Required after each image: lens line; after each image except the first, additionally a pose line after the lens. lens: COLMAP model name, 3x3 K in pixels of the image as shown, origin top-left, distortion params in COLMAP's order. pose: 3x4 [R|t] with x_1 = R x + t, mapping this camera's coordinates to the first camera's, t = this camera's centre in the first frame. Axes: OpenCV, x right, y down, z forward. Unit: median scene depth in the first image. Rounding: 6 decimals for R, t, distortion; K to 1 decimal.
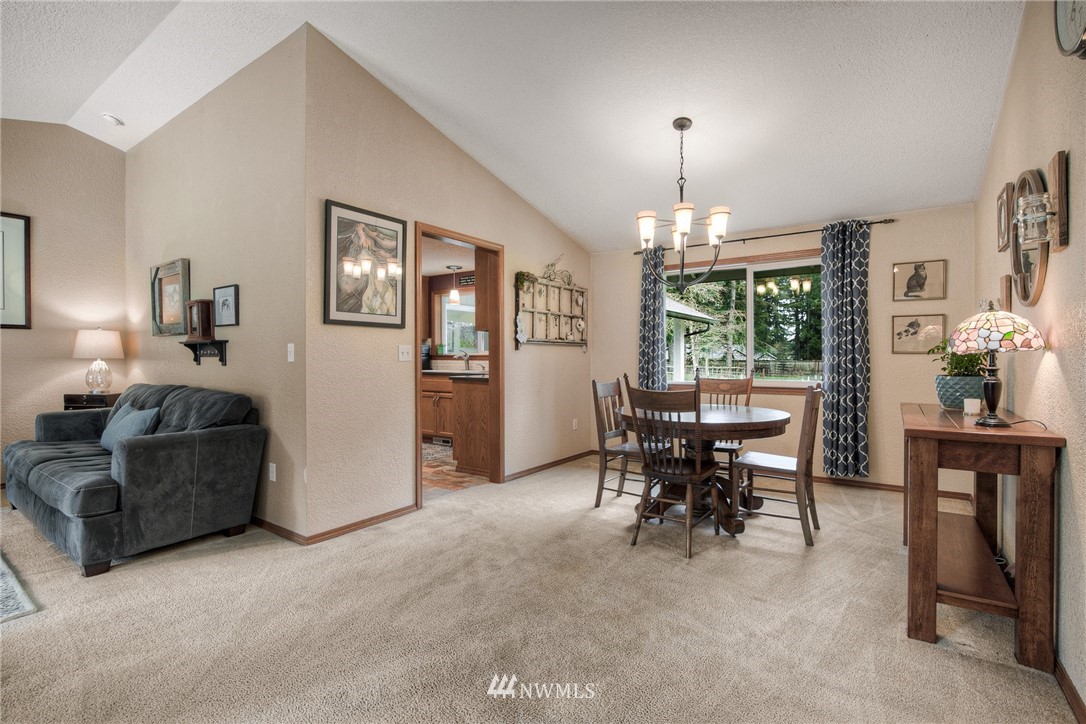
lens RADIAL K [[502.7, 0, 543.0], [0, 502.7, 362.0], [0, 0, 1]] dist [-0.013859, 0.000573]
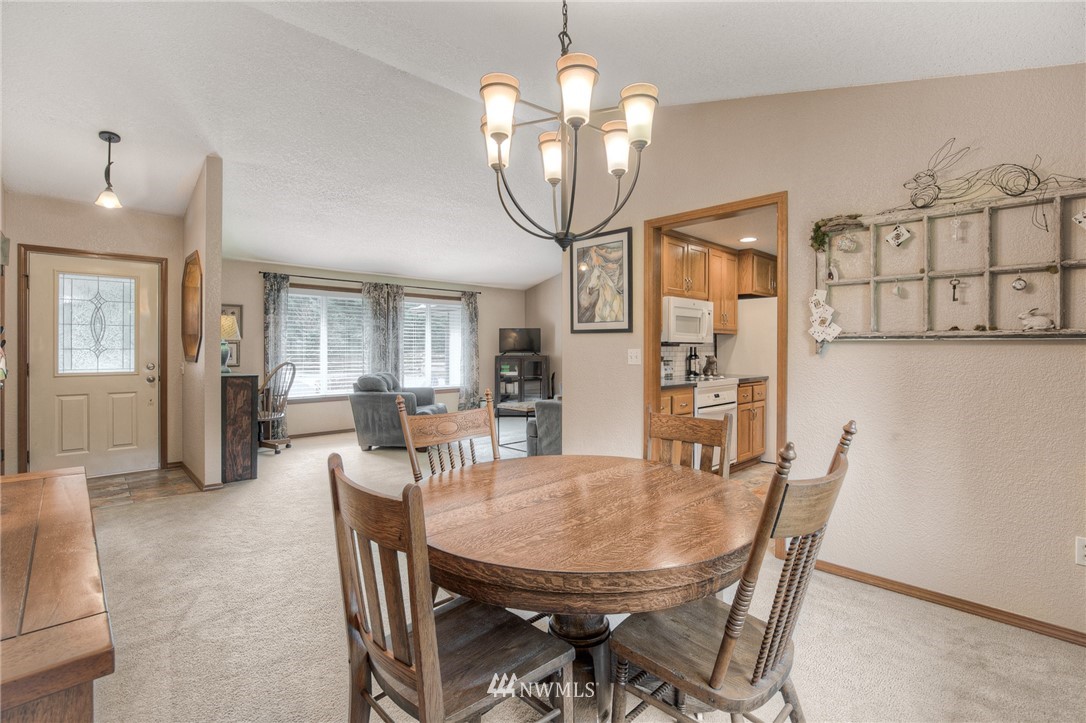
lens RADIAL K [[502.7, 0, 543.0], [0, 502.7, 361.5], [0, 0, 1]] dist [-0.013859, 0.000573]
pose [[-0.192850, 0.023447, -0.980948, 0.768644], [-0.016469, 0.999496, 0.027128, -0.033165], [0.981090, 0.021387, -0.192367, 1.035263]]
